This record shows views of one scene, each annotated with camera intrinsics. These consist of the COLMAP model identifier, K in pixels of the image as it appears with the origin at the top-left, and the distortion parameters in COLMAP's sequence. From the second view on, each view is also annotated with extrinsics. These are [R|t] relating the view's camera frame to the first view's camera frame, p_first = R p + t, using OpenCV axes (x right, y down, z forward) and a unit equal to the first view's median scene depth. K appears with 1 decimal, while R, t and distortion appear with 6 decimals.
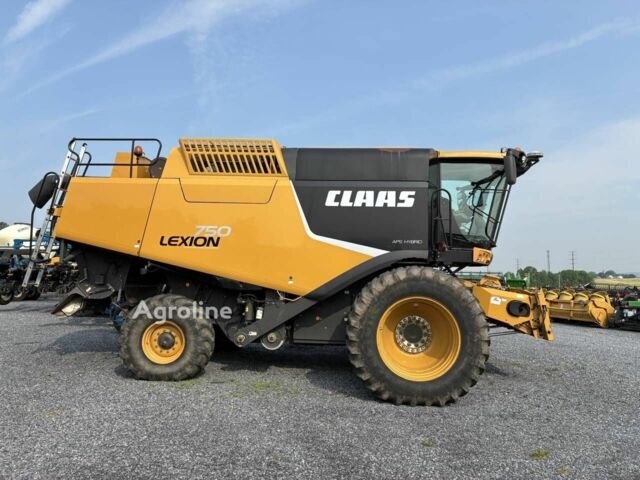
lens RADIAL K [[479.8, 0, 320.0], [0, 479.8, 240.0], [0, 0, 1]] dist [0.025151, -0.001631]
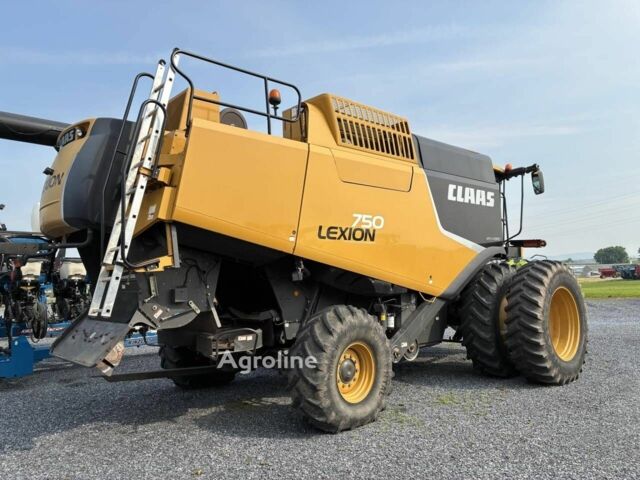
lens RADIAL K [[479.8, 0, 320.0], [0, 479.8, 240.0], [0, 0, 1]] dist [0.025151, -0.001631]
pose [[0.698255, 0.014034, 0.715712, -0.839032], [-0.008614, 0.999900, -0.011203, 0.021174], [-0.715797, 0.001658, 0.698306, 0.508086]]
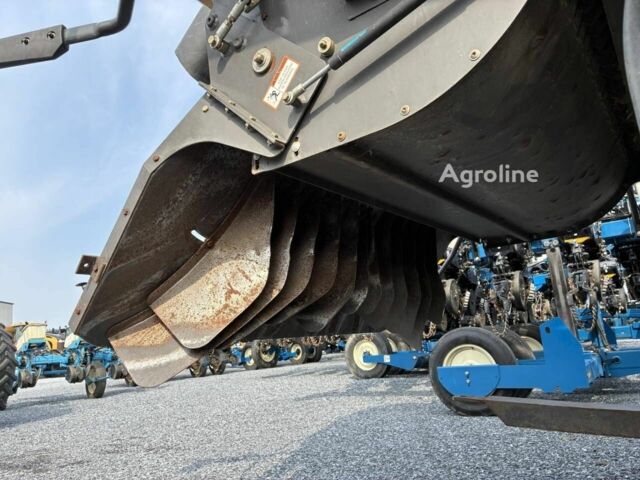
lens RADIAL K [[479.8, 0, 320.0], [0, 479.8, 240.0], [0, 0, 1]] dist [0.025151, -0.001631]
pose [[0.840691, -0.210512, -0.498922, -0.480177], [0.150671, 0.975895, -0.157881, 0.173613], [0.520132, 0.057556, 0.852145, 1.028231]]
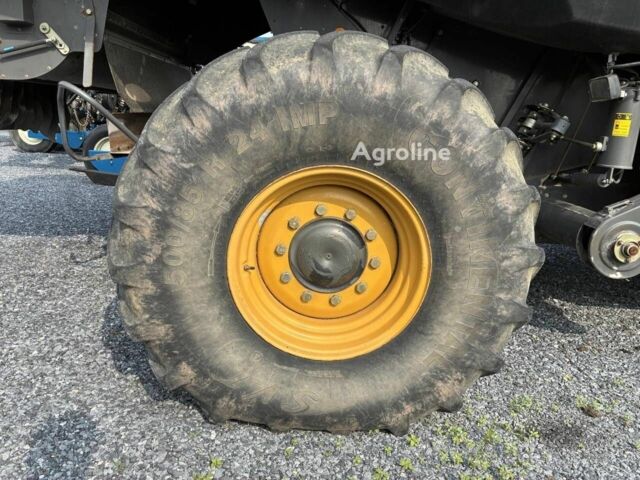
lens RADIAL K [[491.8, 0, 320.0], [0, 491.8, 240.0], [0, 0, 1]] dist [0.005410, -0.003237]
pose [[0.998975, 0.018688, 0.041233, -0.321404], [-0.030536, 0.950582, 0.308968, 0.128763], [-0.033421, -0.309910, 0.950178, 0.761809]]
